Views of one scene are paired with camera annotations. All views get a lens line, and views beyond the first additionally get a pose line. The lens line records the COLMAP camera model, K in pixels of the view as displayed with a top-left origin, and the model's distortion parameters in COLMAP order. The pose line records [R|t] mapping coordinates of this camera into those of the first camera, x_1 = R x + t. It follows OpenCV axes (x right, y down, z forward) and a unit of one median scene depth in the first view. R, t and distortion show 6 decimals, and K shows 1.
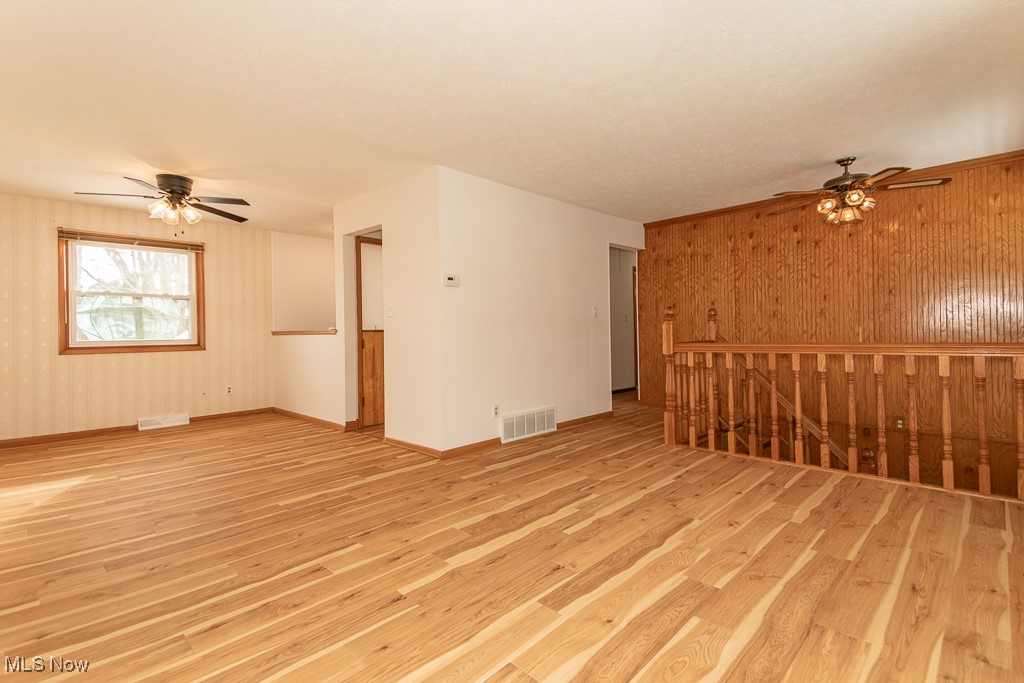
lens RADIAL K [[479.5, 0, 495.8], [0, 479.5, 335.8], [0, 0, 1]] dist [0.084545, -0.030289]
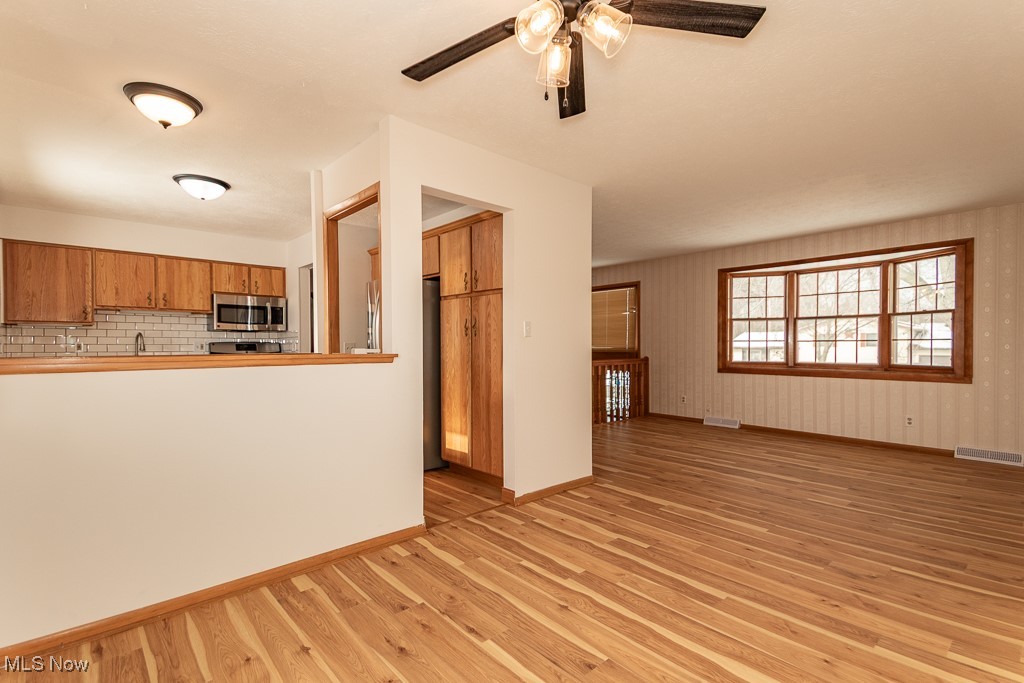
lens RADIAL K [[476.8, 0, 516.8], [0, 476.8, 353.4], [0, 0, 1]] dist [0.083356, -0.039410]
pose [[0.043693, 0.004847, 0.999033, -1.464488], [0.005734, 0.999971, -0.005102, -0.003446], [-0.999029, 0.005951, 0.043663, 1.482302]]
